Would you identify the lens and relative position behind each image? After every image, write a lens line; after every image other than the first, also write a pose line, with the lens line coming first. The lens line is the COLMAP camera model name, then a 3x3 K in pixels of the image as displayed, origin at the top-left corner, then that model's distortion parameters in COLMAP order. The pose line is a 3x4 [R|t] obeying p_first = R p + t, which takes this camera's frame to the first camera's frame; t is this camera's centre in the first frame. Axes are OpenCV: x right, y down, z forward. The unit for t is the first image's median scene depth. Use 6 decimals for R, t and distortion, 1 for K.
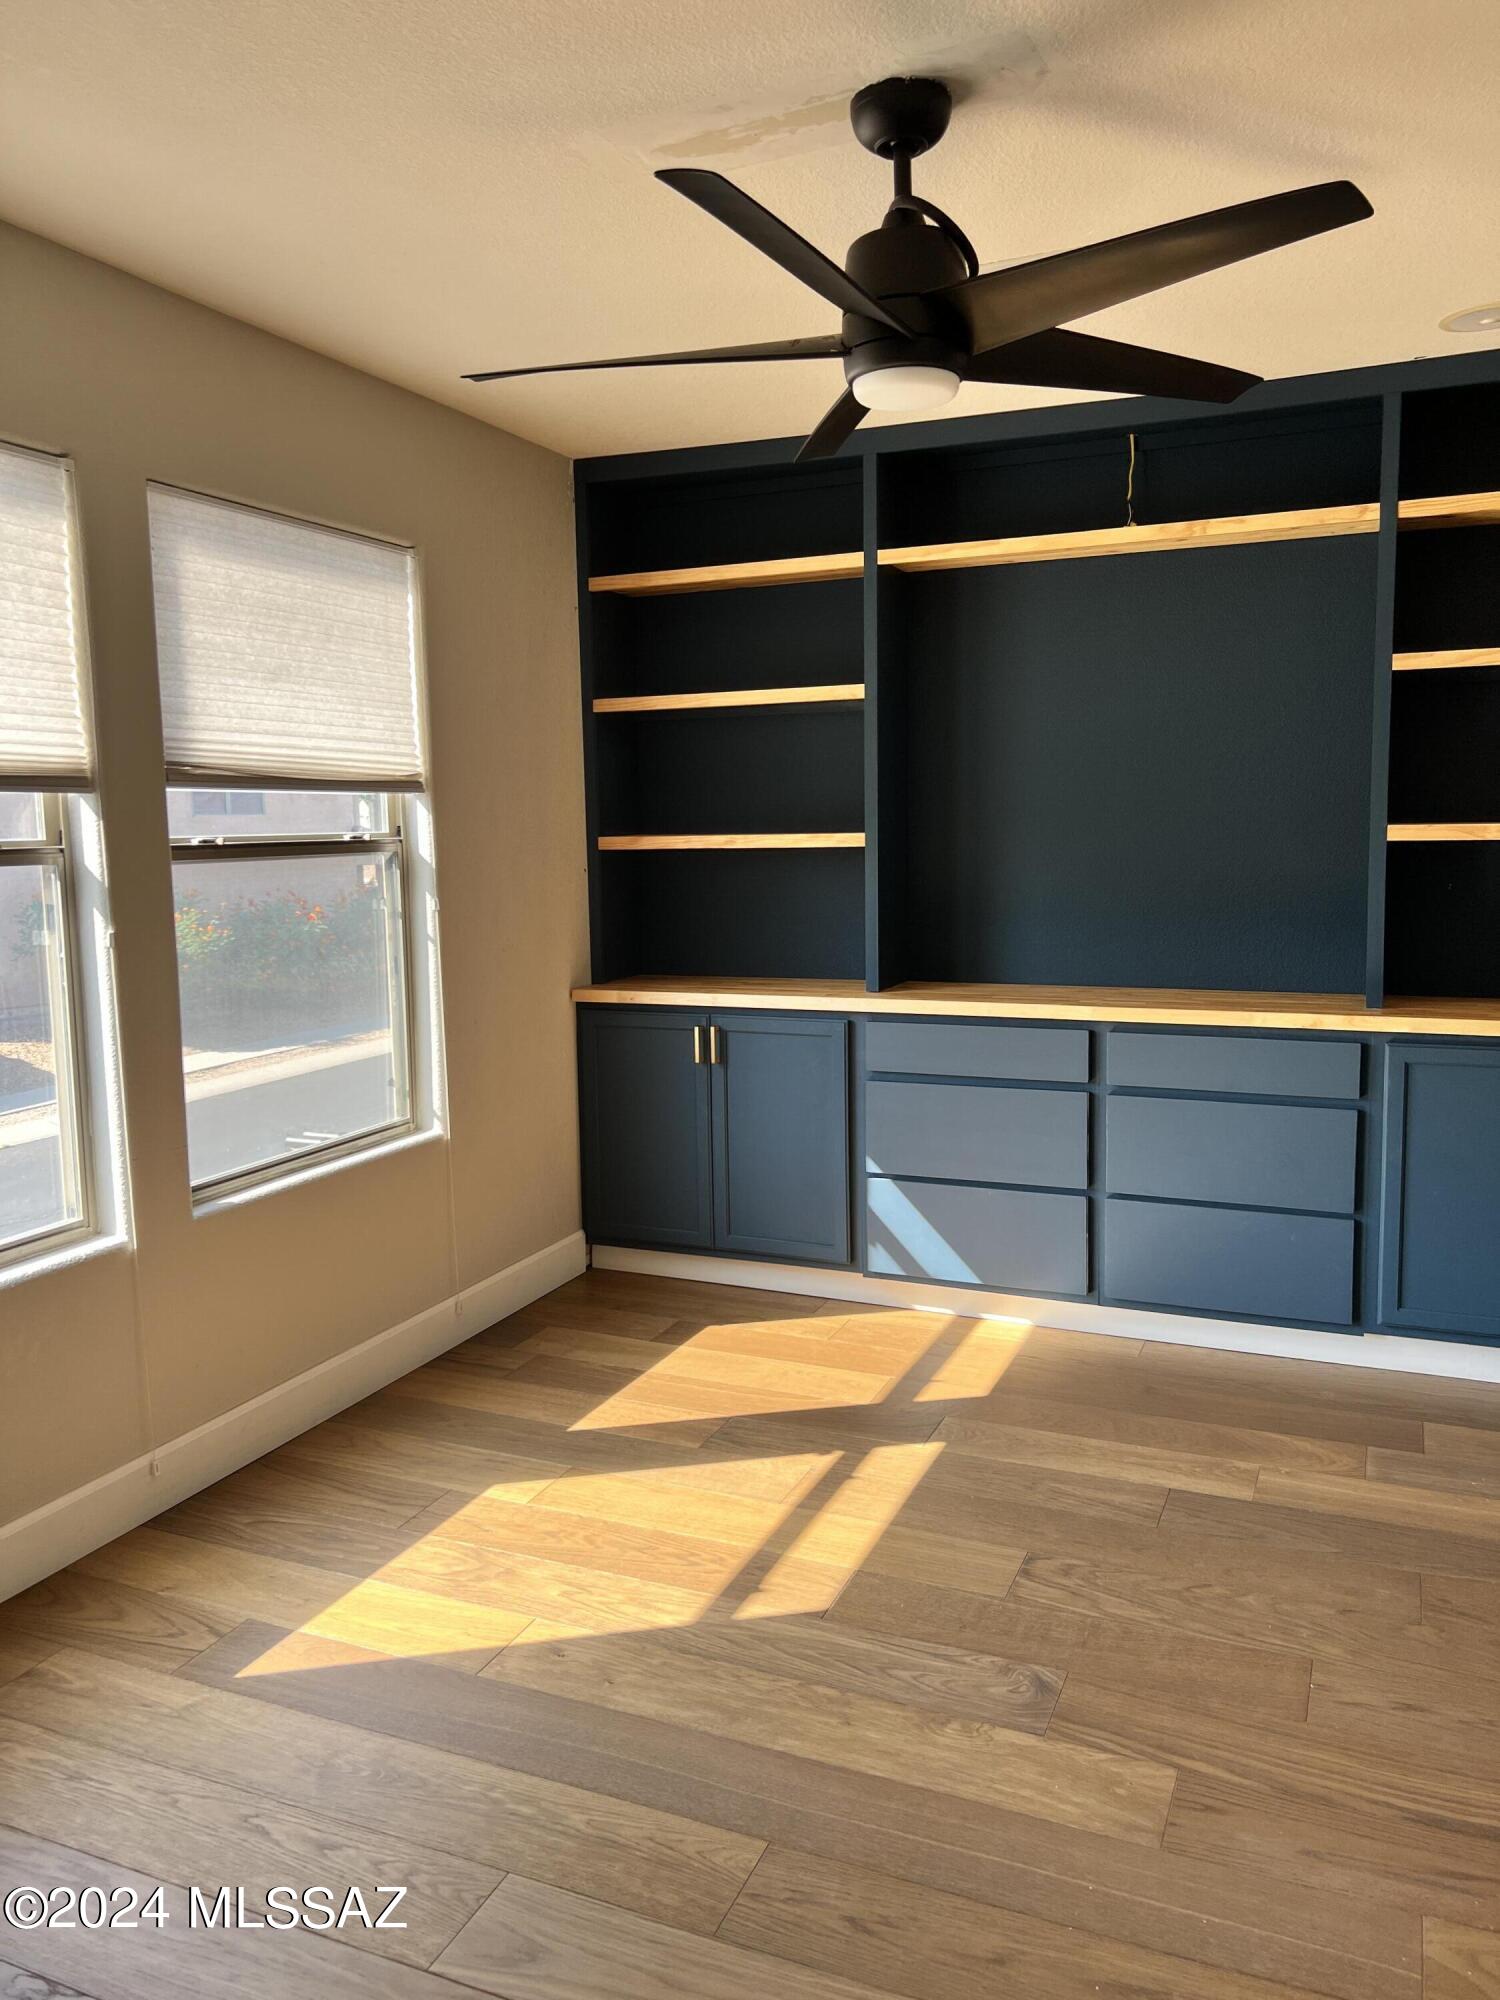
lens RADIAL K [[1499.9, 0, 750.0], [0, 1499.9, 1000.0], [0, 0, 1]] dist [0.050215, -0.056640]
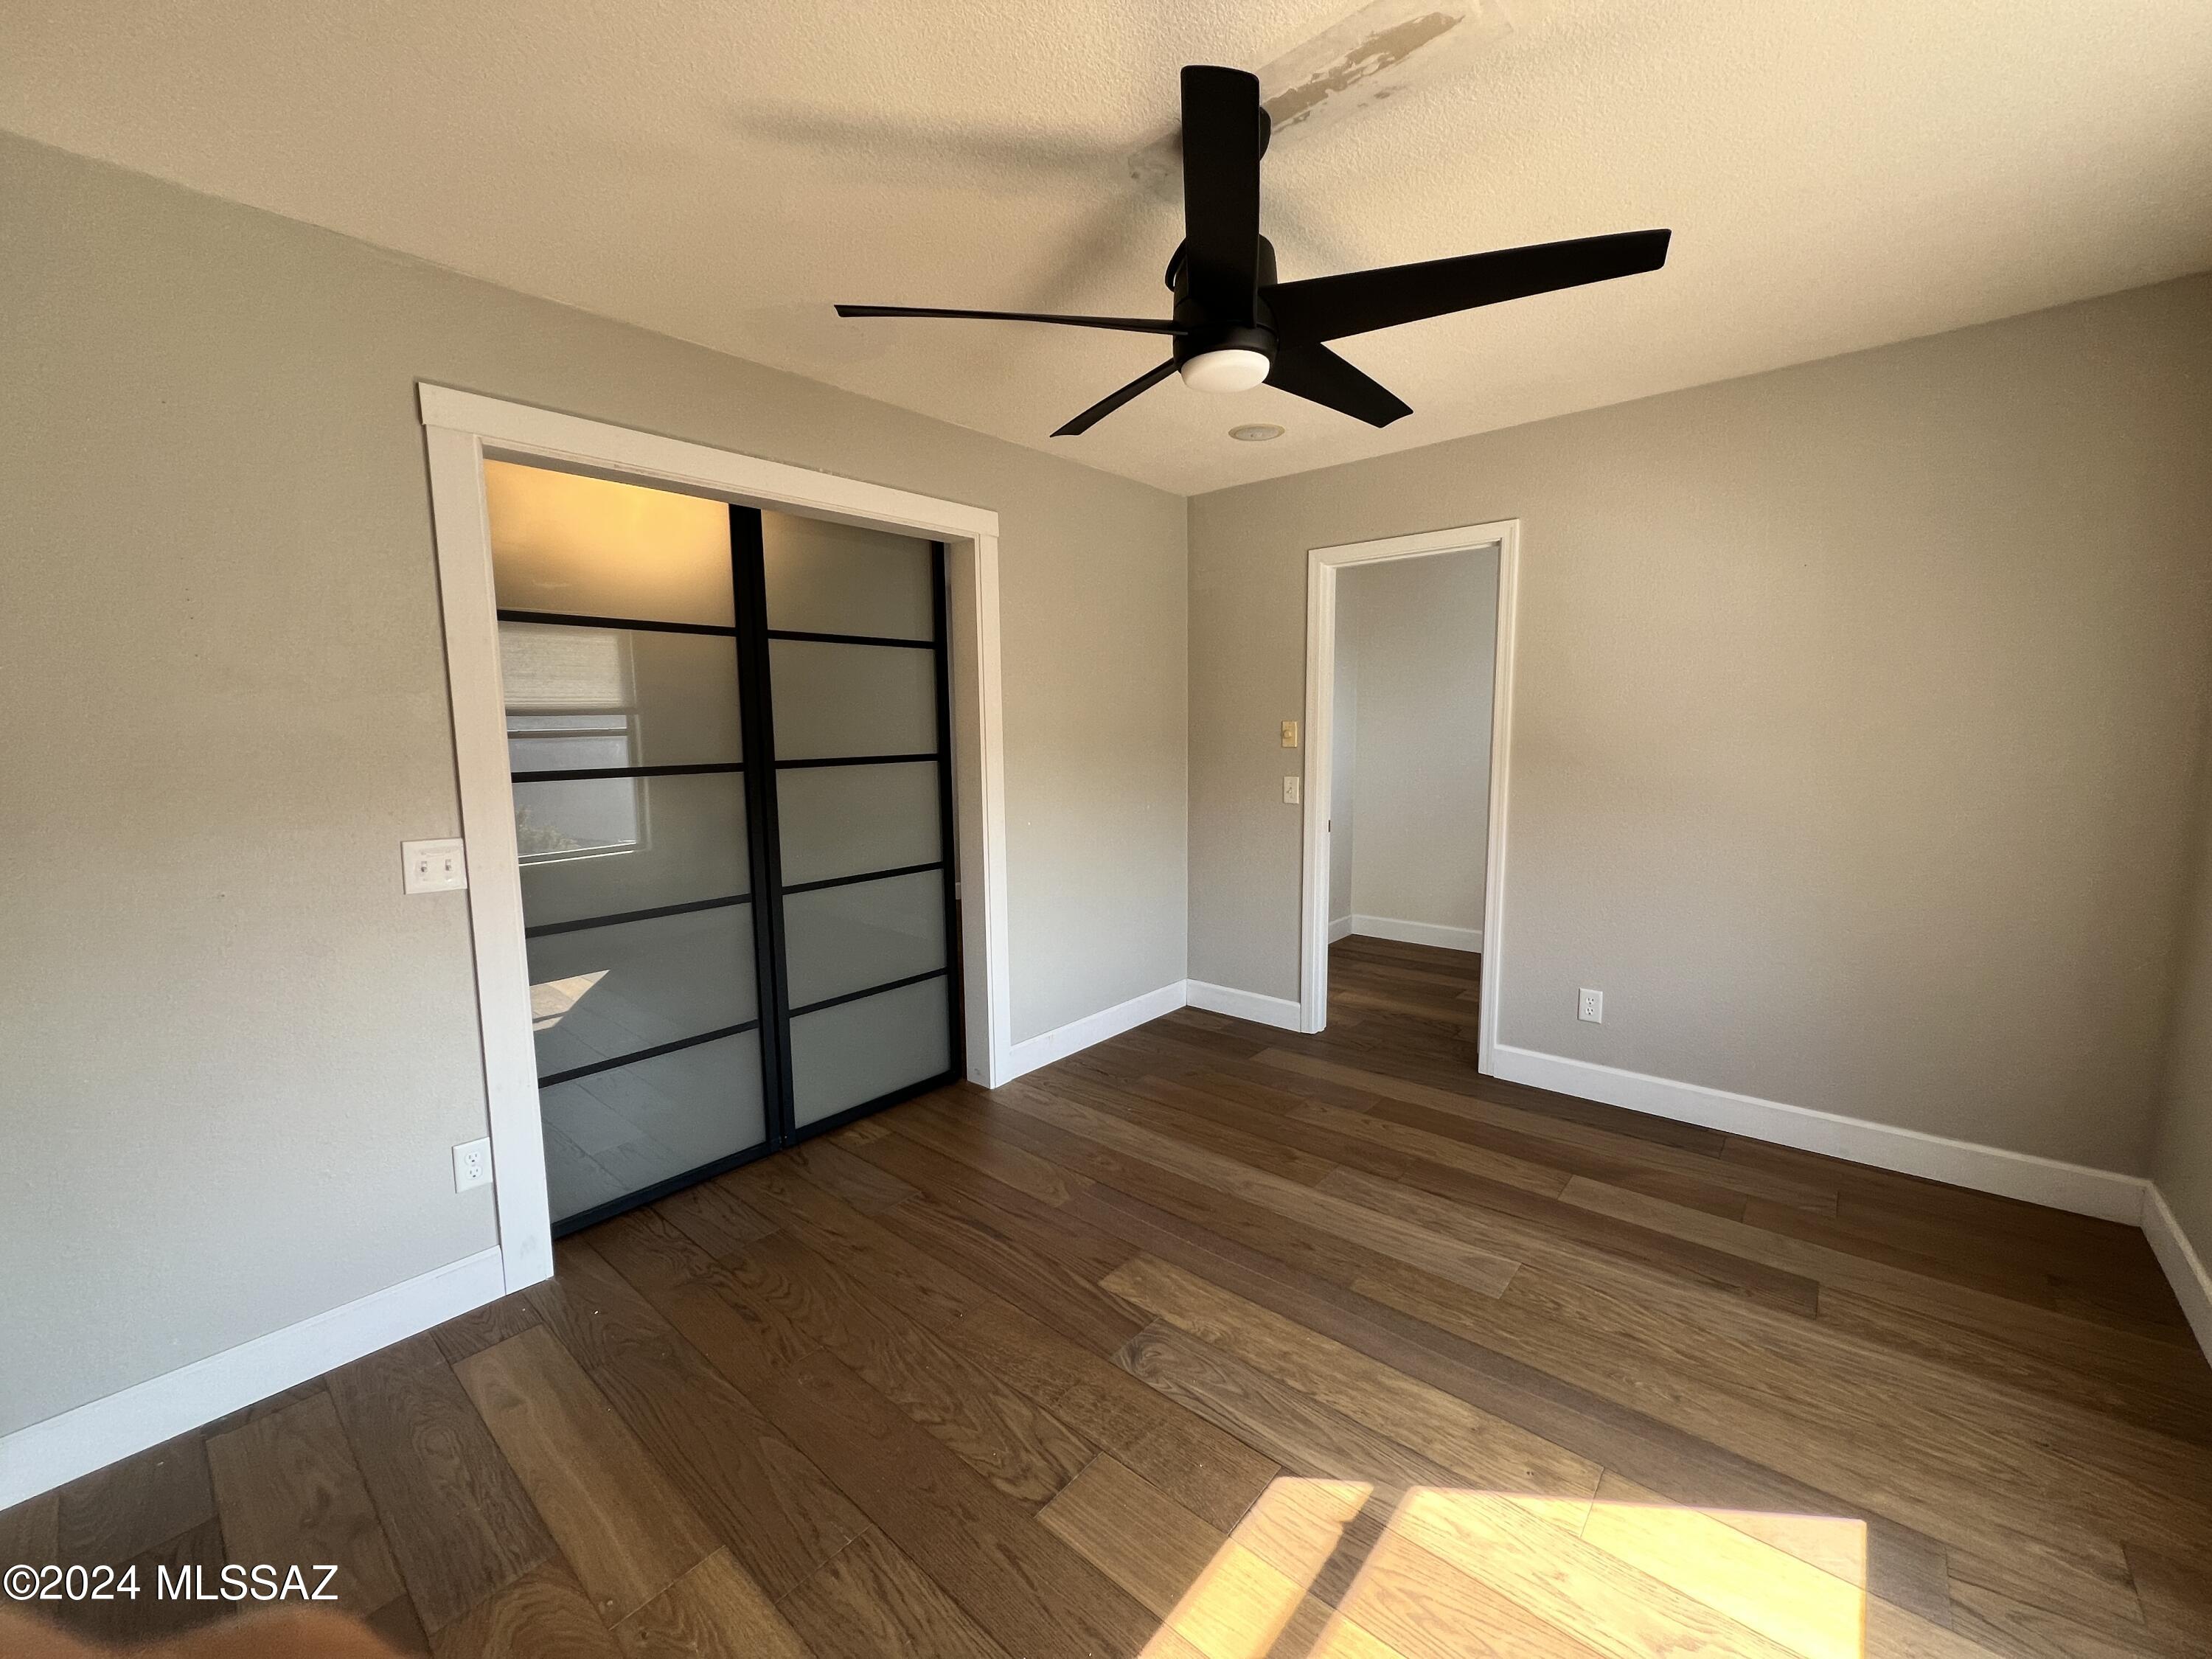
lens RADIAL K [[882.8, 0, 1100.8], [0, 882.8, 826.9], [0, 0, 1]] dist [-0.001868, 0.000223]
pose [[-0.952921, -0.006676, 0.303145, -0.015343], [0.063981, 0.972821, 0.222545, -0.164238], [-0.296392, 0.231464, -0.926594, 1.373557]]
